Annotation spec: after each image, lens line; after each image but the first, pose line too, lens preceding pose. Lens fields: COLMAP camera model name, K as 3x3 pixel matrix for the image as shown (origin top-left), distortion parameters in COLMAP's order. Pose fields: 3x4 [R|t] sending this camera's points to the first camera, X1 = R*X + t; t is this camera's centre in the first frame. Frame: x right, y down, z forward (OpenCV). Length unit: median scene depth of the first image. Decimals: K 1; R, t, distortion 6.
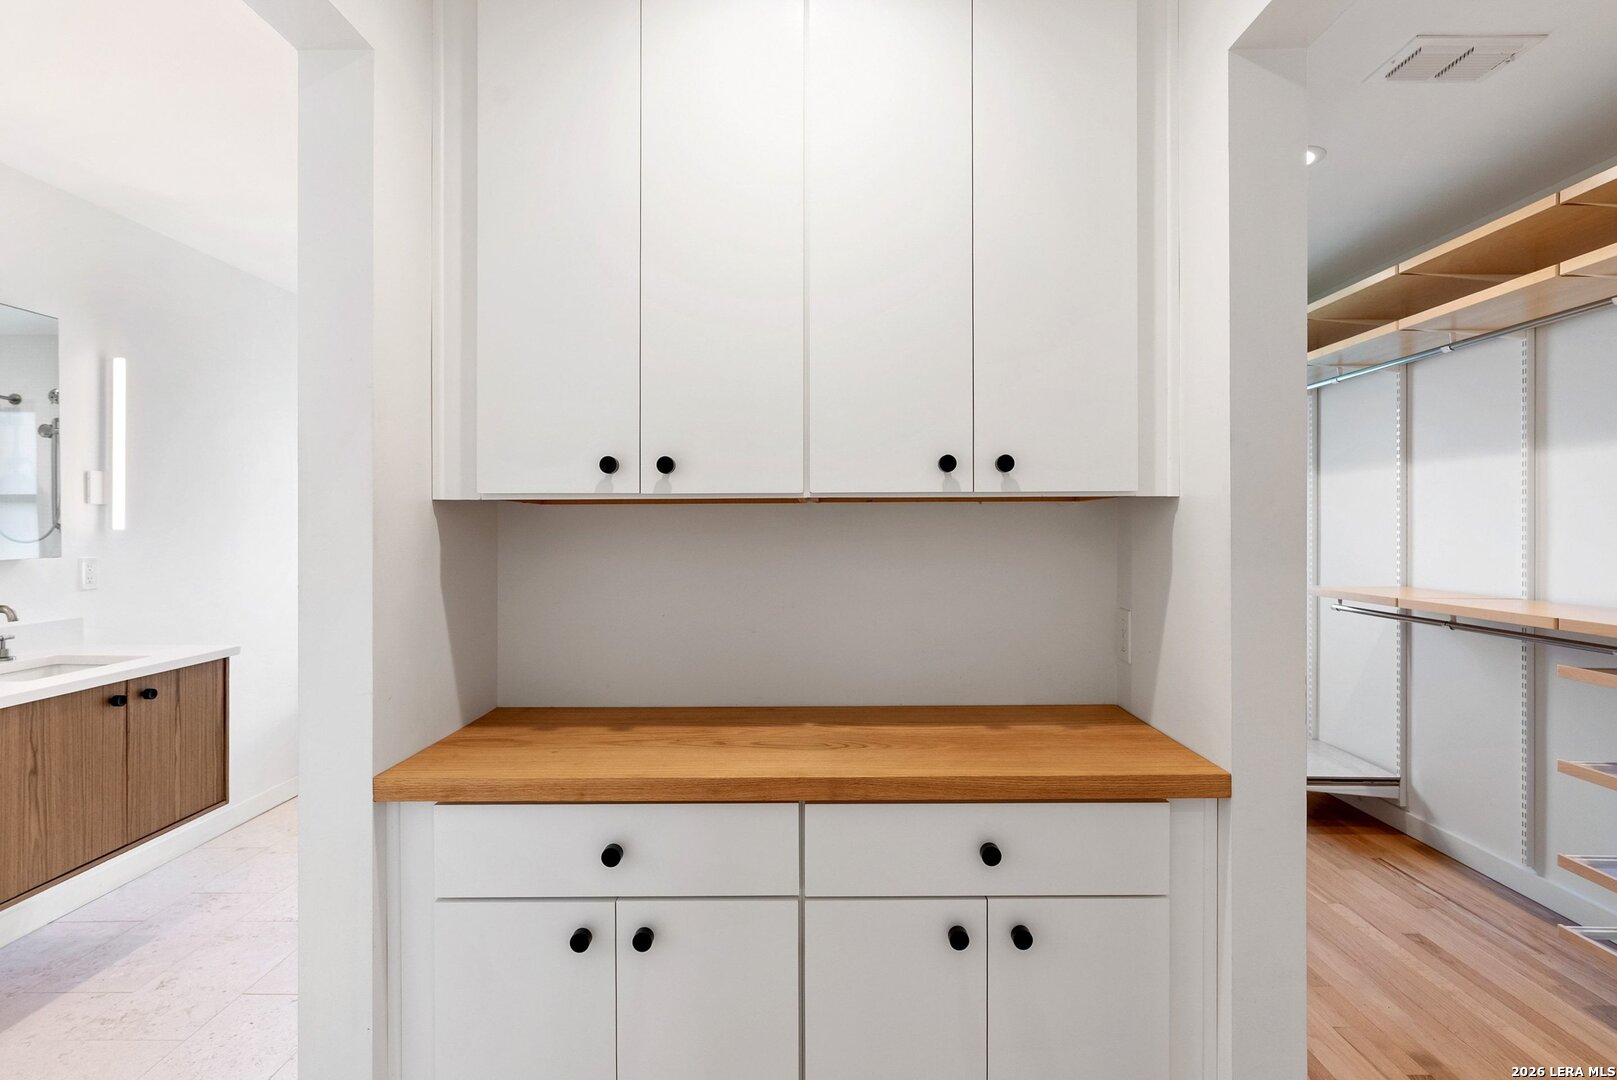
lens RADIAL K [[807.7, 0, 812.9], [0, 807.7, 532.6], [0, 0, 1]] dist [-0.001790, 0.000463]
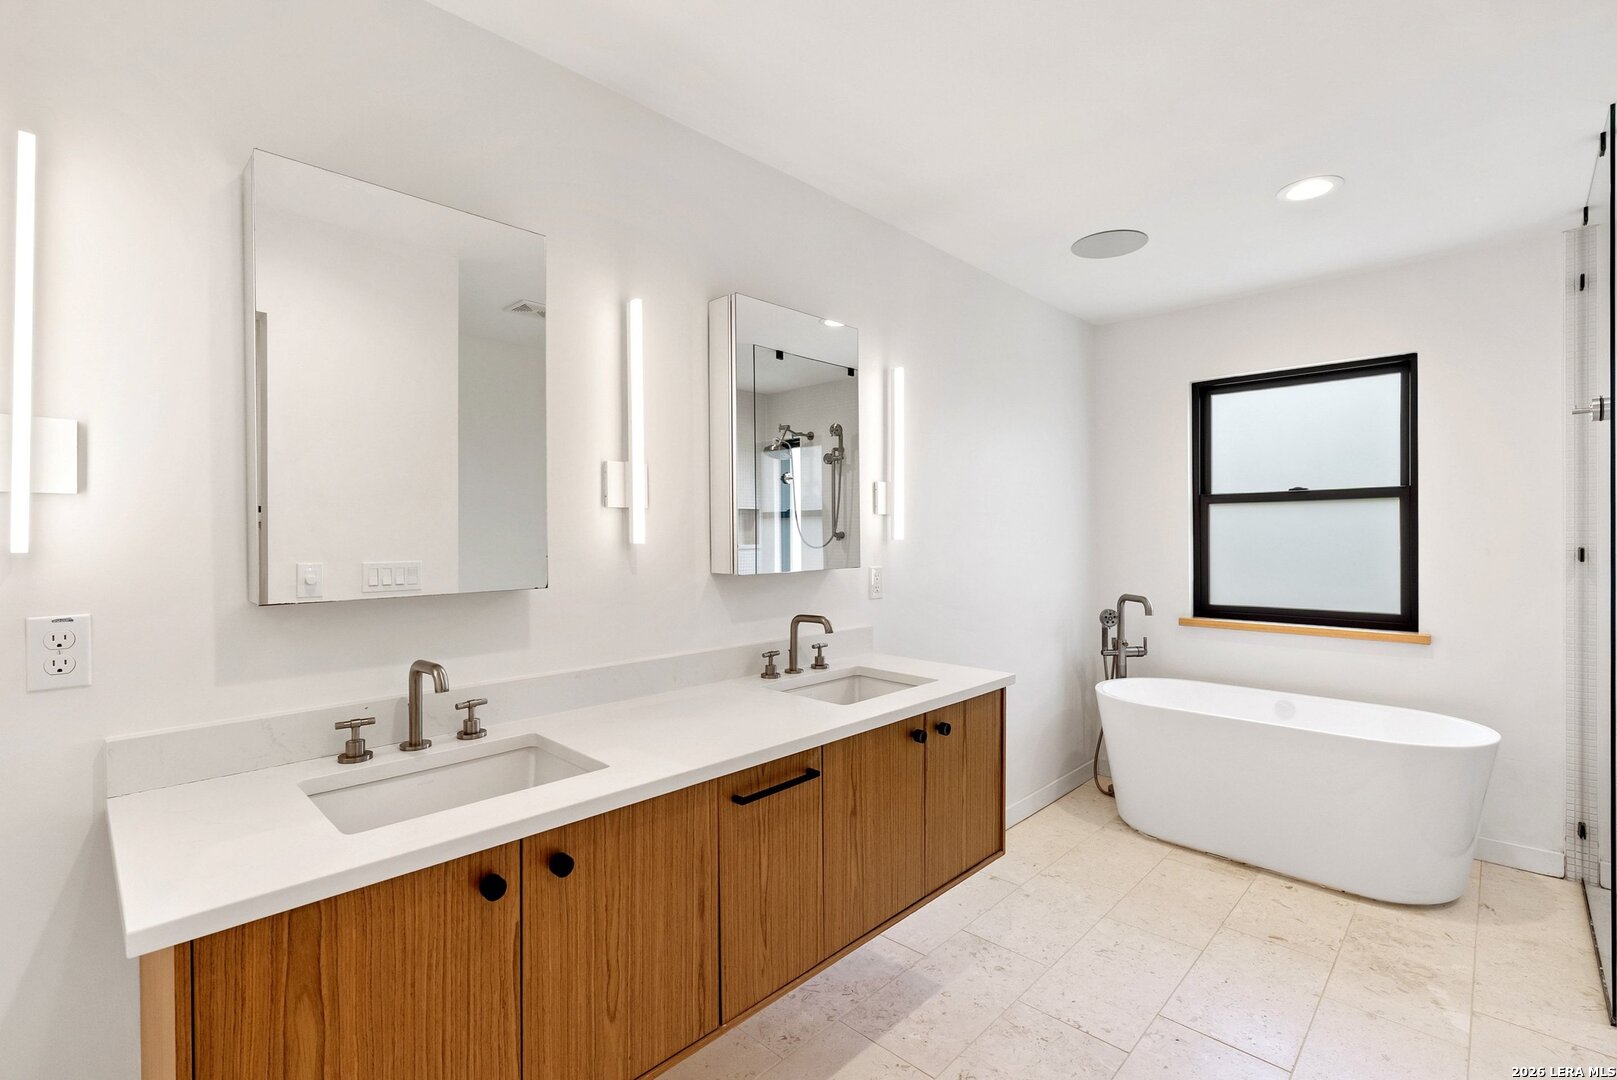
lens RADIAL K [[720.8, 0, 808.5], [0, 720.8, 540.0], [0, 0, 1]] dist [-0.000592, 0.000018]
pose [[0.720721, 0.001378, -0.693224, -0.326188], [0.001577, 0.999992, 0.003627, -0.006486], [0.693224, -0.003707, 0.720713, 0.283719]]
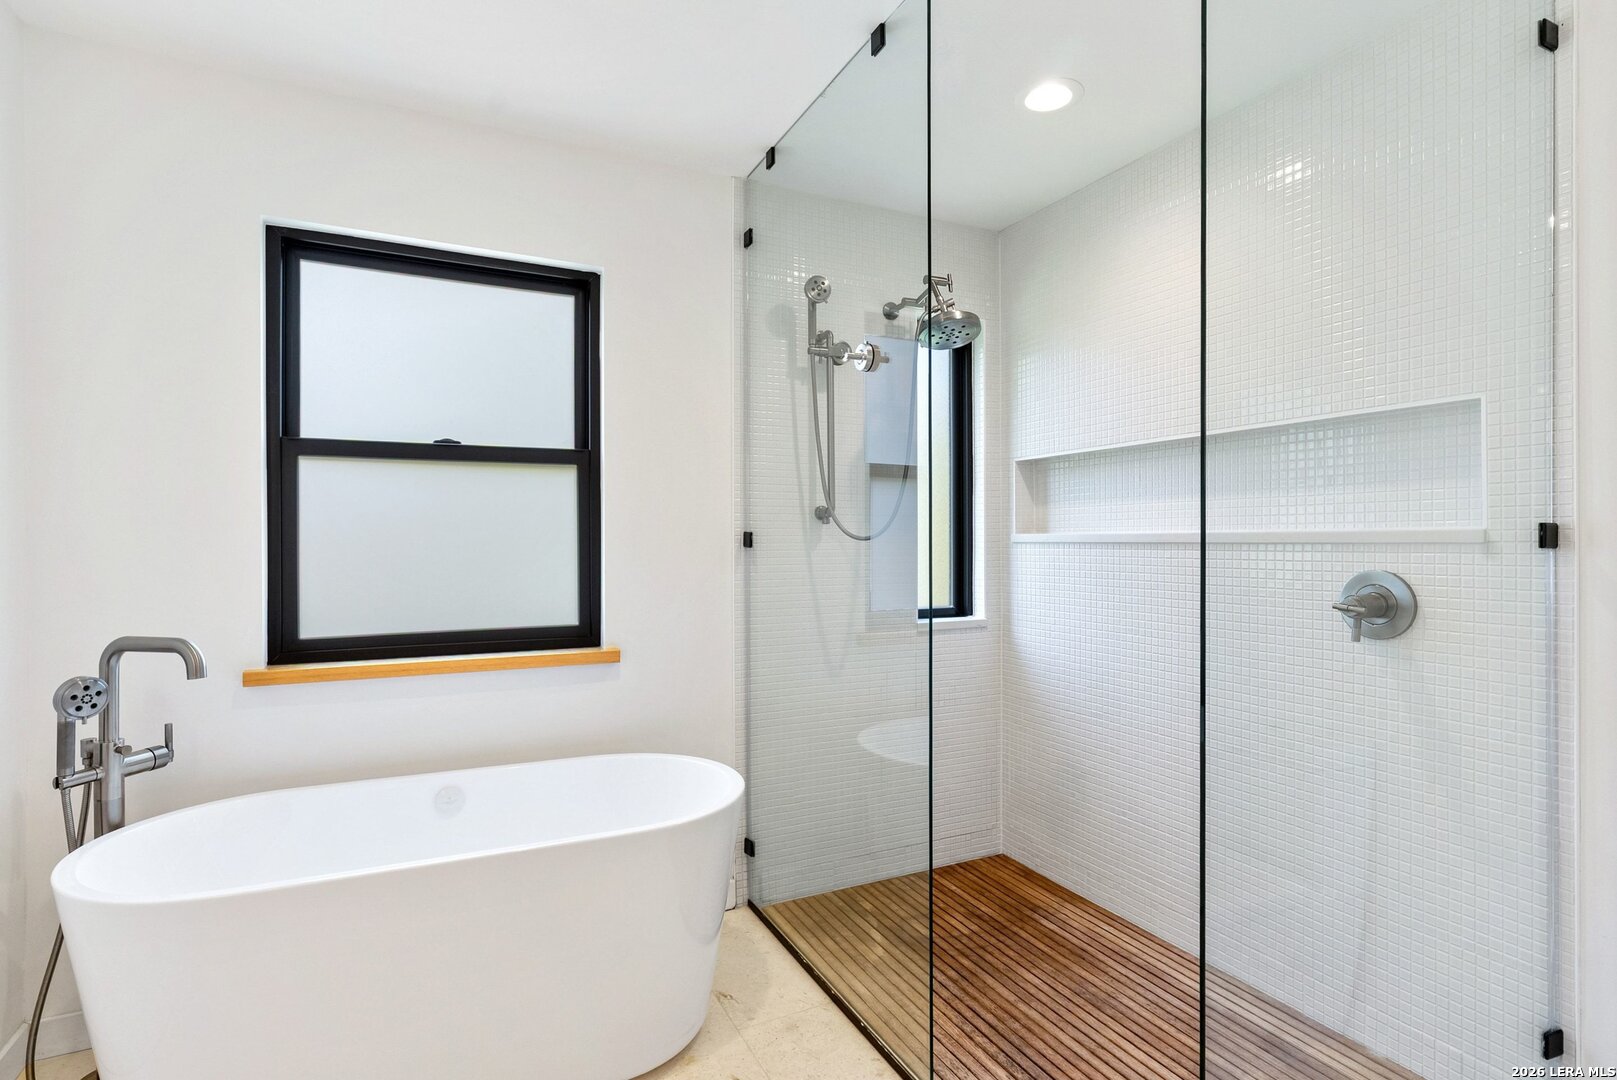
lens RADIAL K [[807.7, 0, 812.9], [0, 807.7, 532.6], [0, 0, 1]] dist [-0.001790, 0.000463]
pose [[0.891913, 0.003869, 0.452190, -0.471893], [0.001559, 0.999931, -0.011632, 0.007238], [-0.452204, 0.011080, 0.891846, 0.536629]]
